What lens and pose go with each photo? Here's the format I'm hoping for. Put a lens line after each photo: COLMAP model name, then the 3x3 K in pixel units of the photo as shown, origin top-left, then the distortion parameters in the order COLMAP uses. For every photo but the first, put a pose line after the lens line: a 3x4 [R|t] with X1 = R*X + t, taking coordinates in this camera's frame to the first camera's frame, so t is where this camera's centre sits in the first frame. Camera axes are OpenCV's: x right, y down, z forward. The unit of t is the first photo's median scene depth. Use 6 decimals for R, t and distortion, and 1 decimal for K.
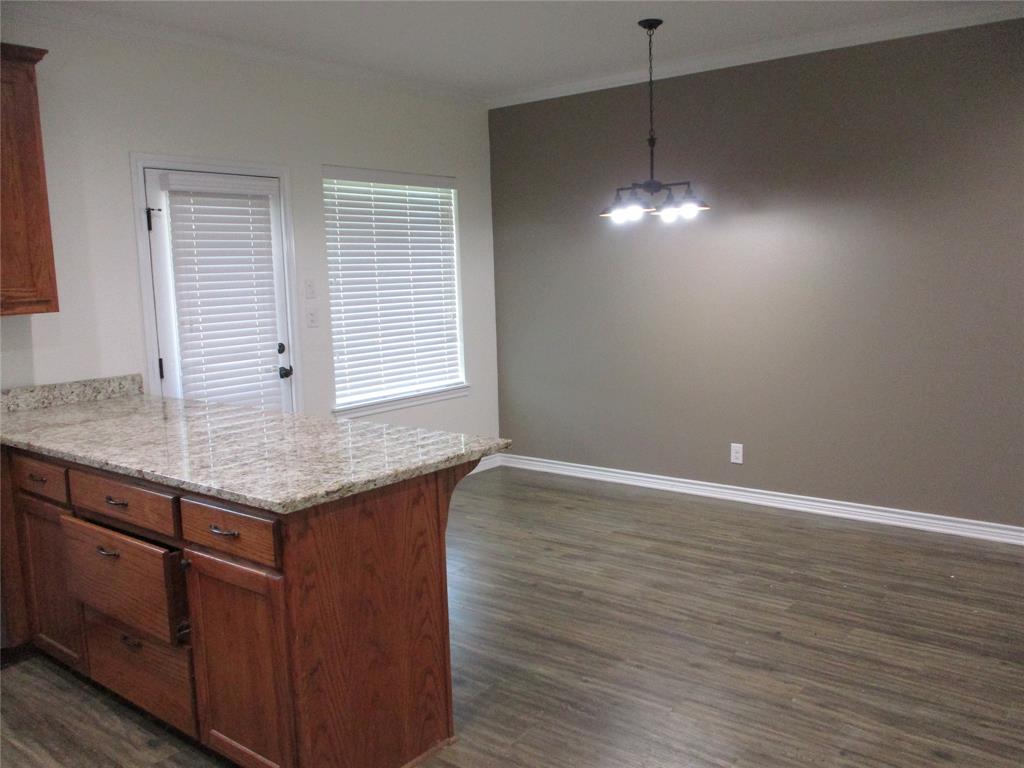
lens RADIAL K [[853.1, 0, 512.0], [0, 853.1, 384.0], [0, 0, 1]] dist [-0.037043, -0.004689]
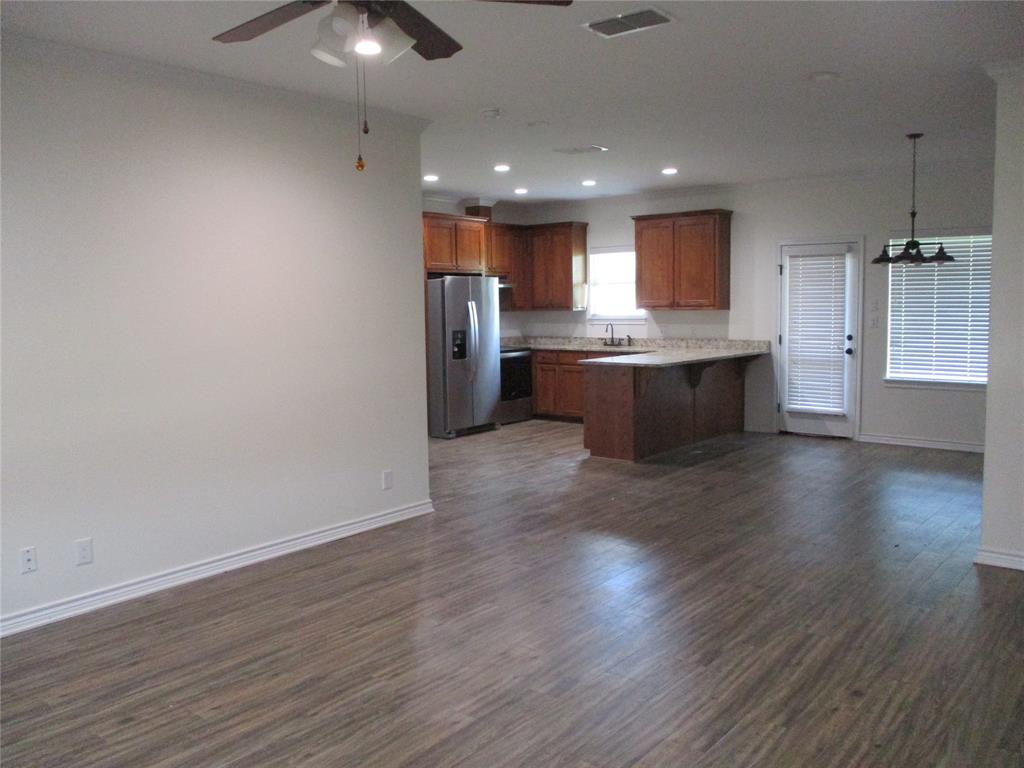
lens RADIAL K [[847.9, 0, 522.7], [0, 847.9, 379.9], [0, 0, 1]] dist [-0.029403, 0.011028]
pose [[0.004318, 0.129075, -0.991625, 2.078413], [-0.119521, 0.984593, 0.127639, -0.137076], [0.992822, 0.117969, 0.019679, 0.405892]]
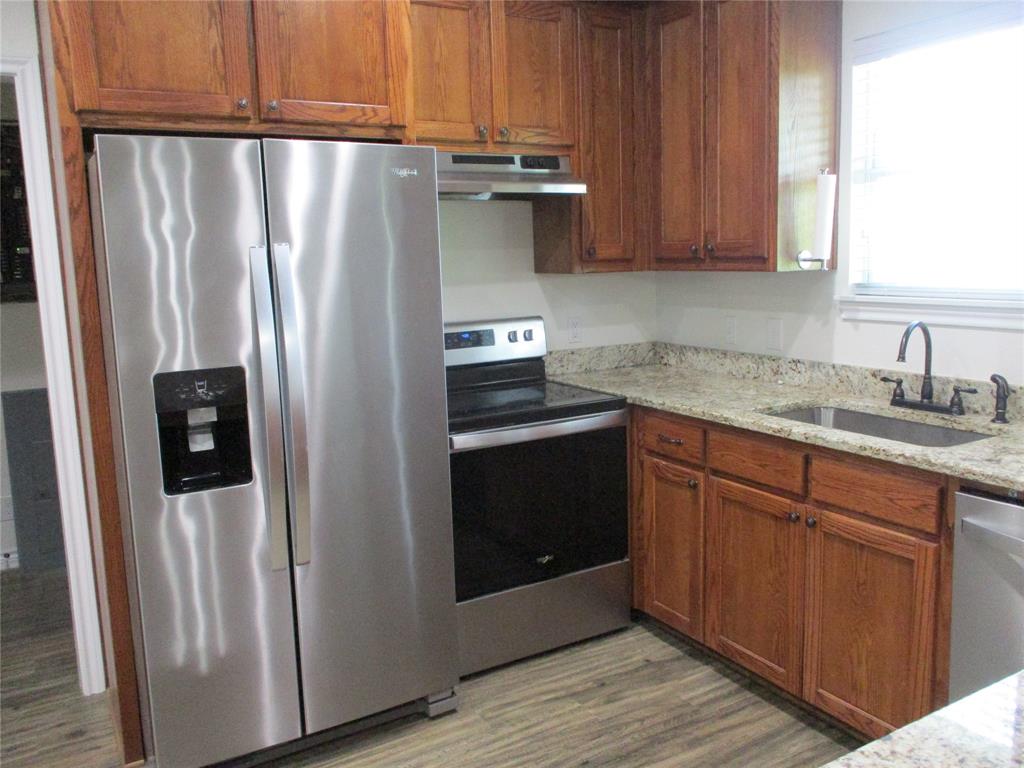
lens RADIAL K [[847.9, 0, 522.7], [0, 847.9, 379.9], [0, 0, 1]] dist [-0.029403, 0.011028]
pose [[-0.351508, 0.187692, -0.917177, -0.044808], [-0.083569, 0.969495, 0.230426, -0.084632], [0.932447, 0.157645, -0.325100, 0.663971]]
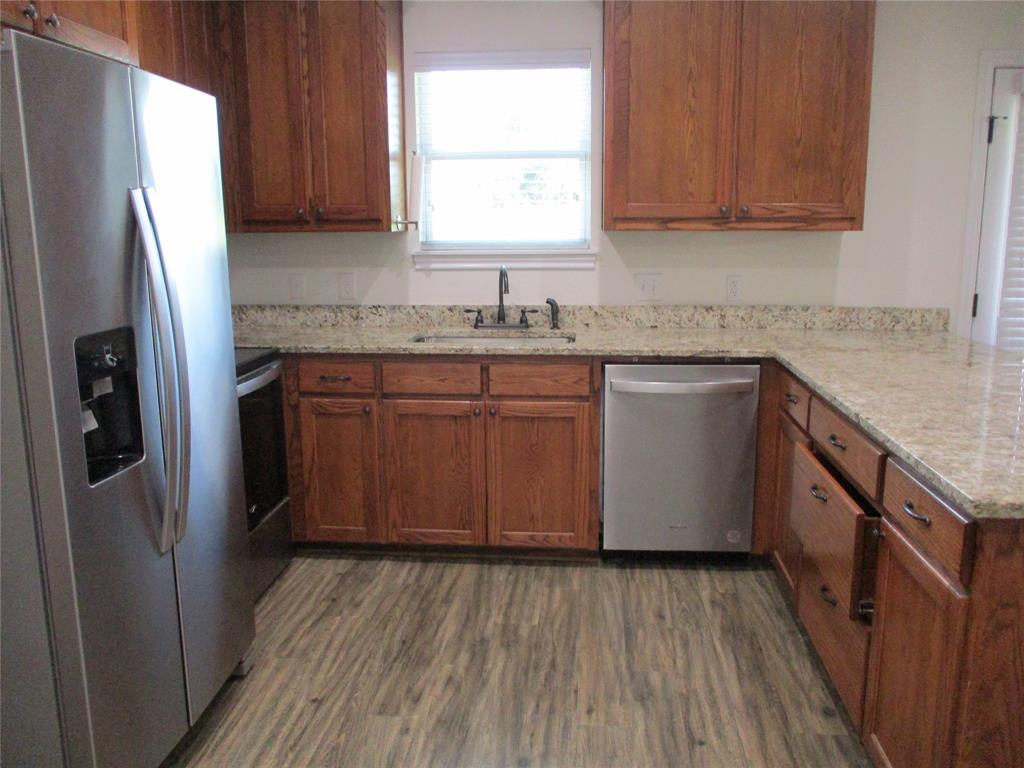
lens RADIAL K [[847.9, 0, 522.7], [0, 847.9, 379.9], [0, 0, 1]] dist [-0.029403, 0.011028]
pose [[0.563001, 0.189587, -0.804417, 0.039096], [-0.127575, 0.981603, 0.142058, -0.007786], [0.816550, 0.022644, 0.576830, 0.156832]]
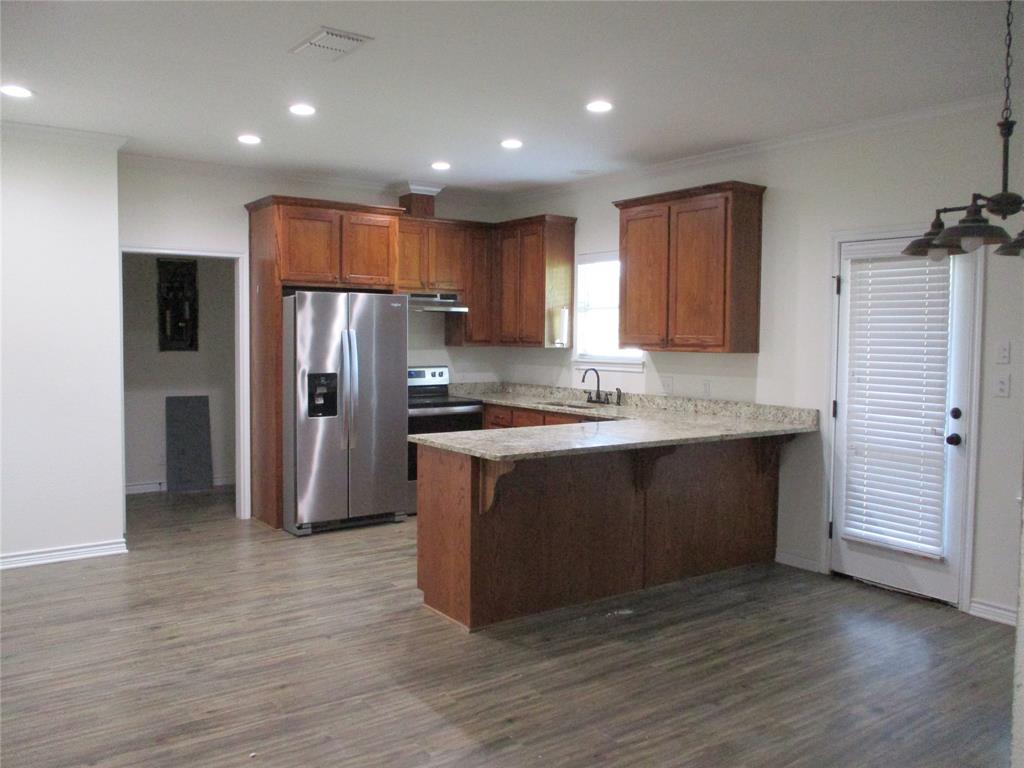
lens RADIAL K [[847.9, 0, 522.7], [0, 847.9, 379.9], [0, 0, 1]] dist [-0.029403, 0.011028]
pose [[-0.259987, 0.086309, -0.961747, 1.030332], [-0.128461, 0.984053, 0.123037, -0.181849], [0.957029, 0.155535, -0.244754, 1.059880]]
